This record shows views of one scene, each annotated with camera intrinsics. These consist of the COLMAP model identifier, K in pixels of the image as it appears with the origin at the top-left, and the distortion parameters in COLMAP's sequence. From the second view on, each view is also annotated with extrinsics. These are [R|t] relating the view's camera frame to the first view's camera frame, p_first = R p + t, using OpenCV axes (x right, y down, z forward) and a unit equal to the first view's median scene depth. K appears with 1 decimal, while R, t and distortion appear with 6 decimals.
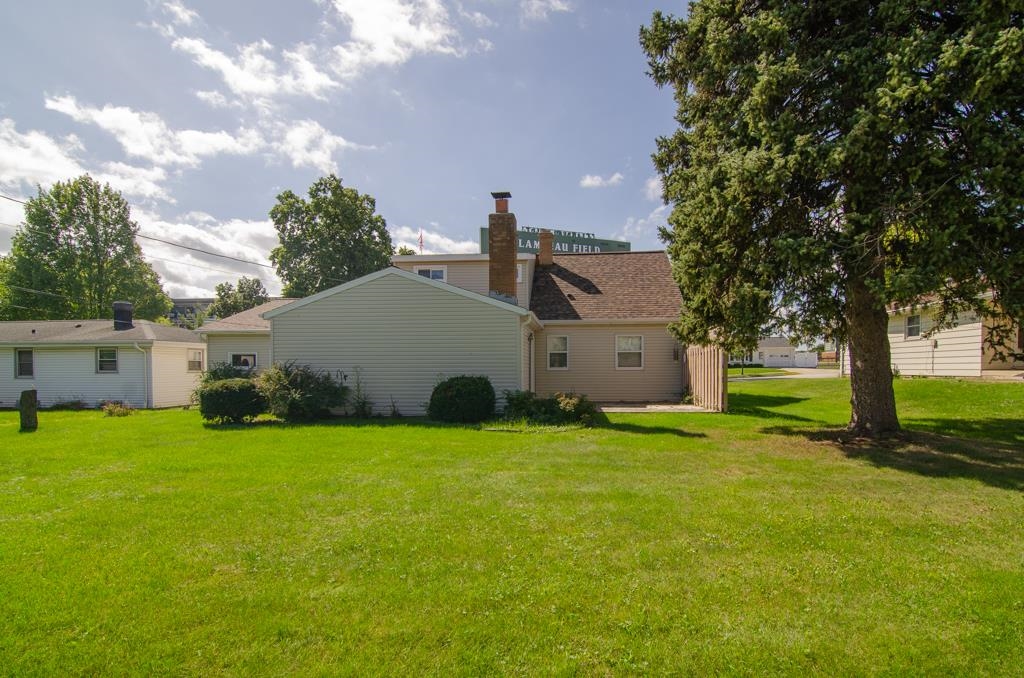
lens RADIAL K [[496.0, 0, 515.5], [0, 496.0, 361.2], [0, 0, 1]] dist [0.000761, 0.000120]
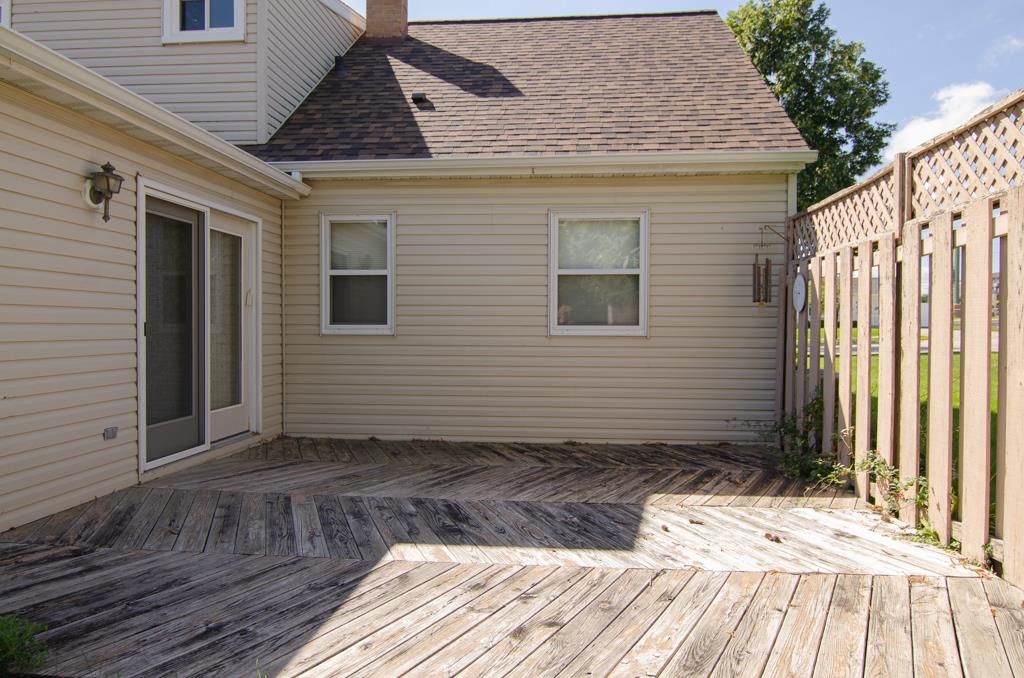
lens RADIAL K [[714.2, 0, 512.0], [0, 714.2, 339.0], [0, 0, 1]] dist [0.002274, 0.000499]
pose [[0.999063, 0.010013, 0.042097, 0.157339], [-0.010869, 0.999738, 0.020143, 0.011211], [-0.041885, -0.020581, 0.998910, 0.564398]]
